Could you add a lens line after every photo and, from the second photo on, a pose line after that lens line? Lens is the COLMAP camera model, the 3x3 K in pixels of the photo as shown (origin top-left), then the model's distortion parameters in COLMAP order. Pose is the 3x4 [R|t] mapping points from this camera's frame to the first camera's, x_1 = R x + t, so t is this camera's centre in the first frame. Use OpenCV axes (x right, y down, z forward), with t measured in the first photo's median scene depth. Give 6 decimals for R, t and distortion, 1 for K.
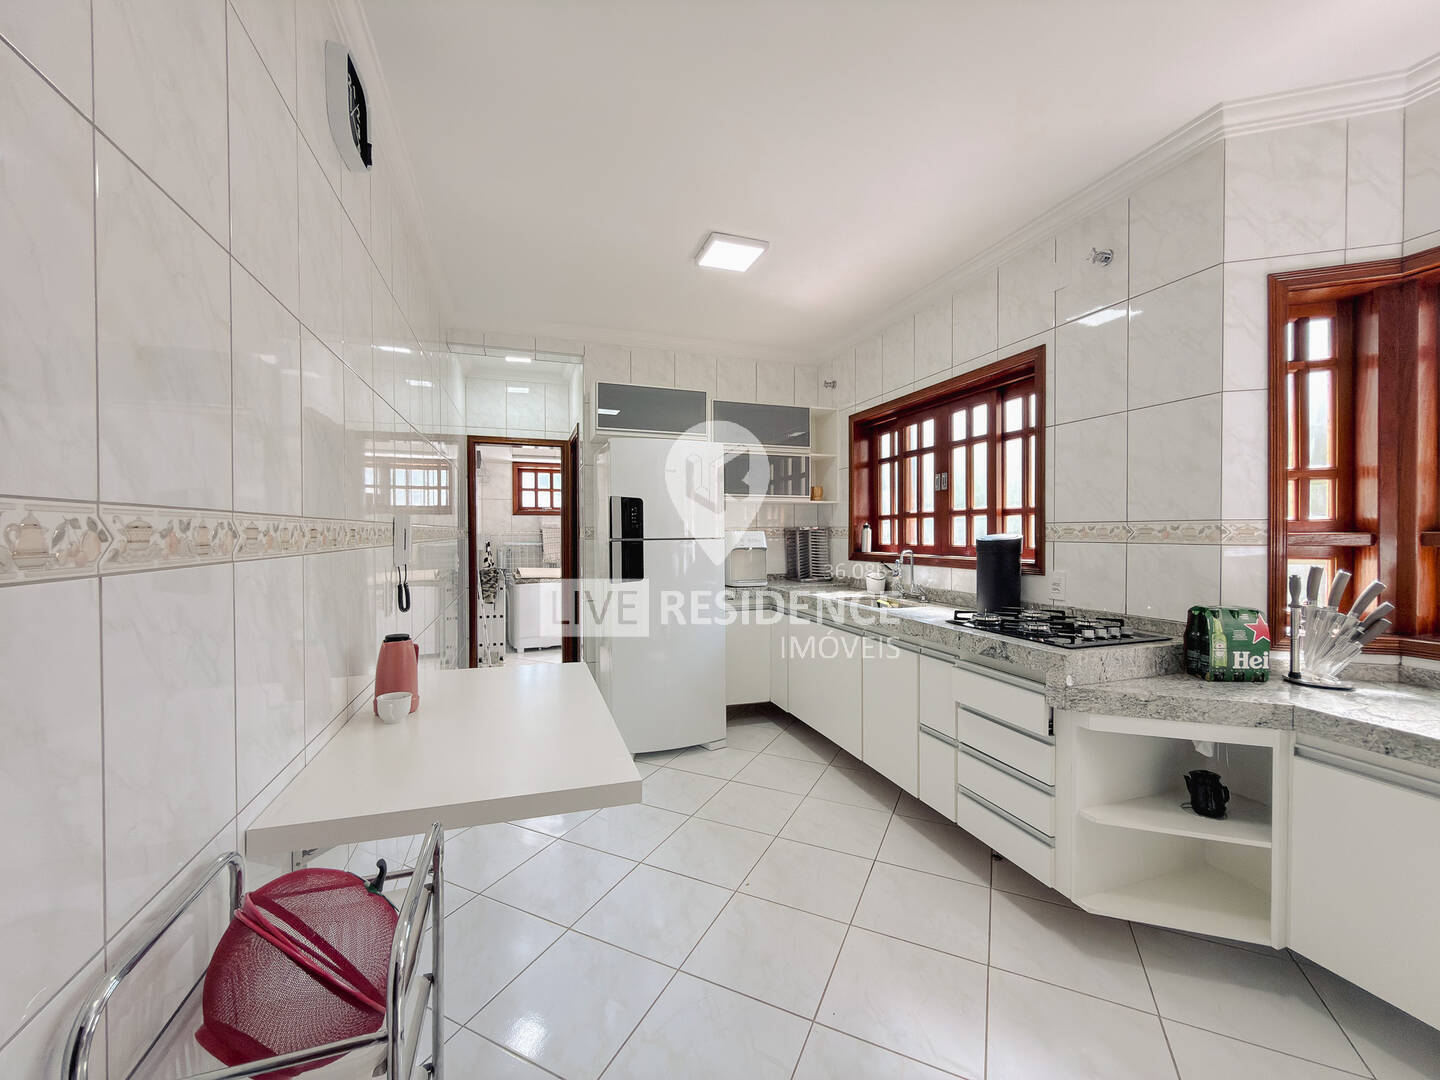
lens RADIAL K [[573.9, 0, 721.0], [0, 573.9, 539.6], [0, 0, 1]] dist [-0.002086, 0.000913]
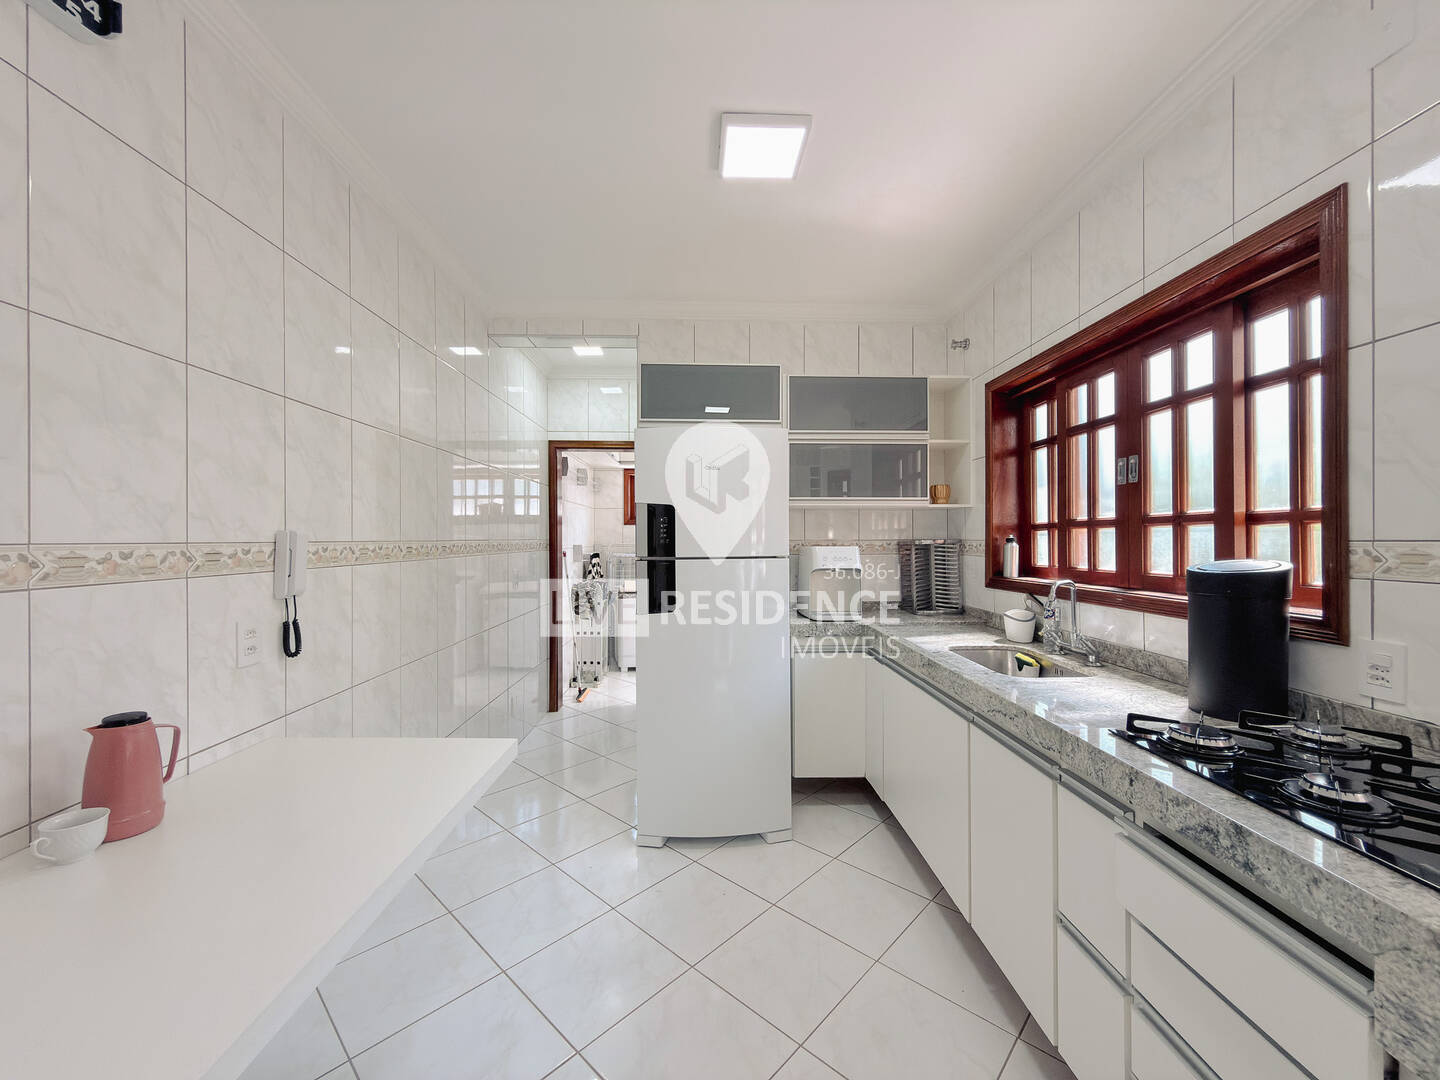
lens RADIAL K [[573.9, 0, 721.0], [0, 573.9, 539.6], [0, 0, 1]] dist [-0.002086, 0.000913]
pose [[0.955919, 0.000978, -0.293629, 0.142231], [-0.004319, 0.999933, -0.010731, -0.016812], [0.293599, 0.011526, 0.955859, 0.272637]]
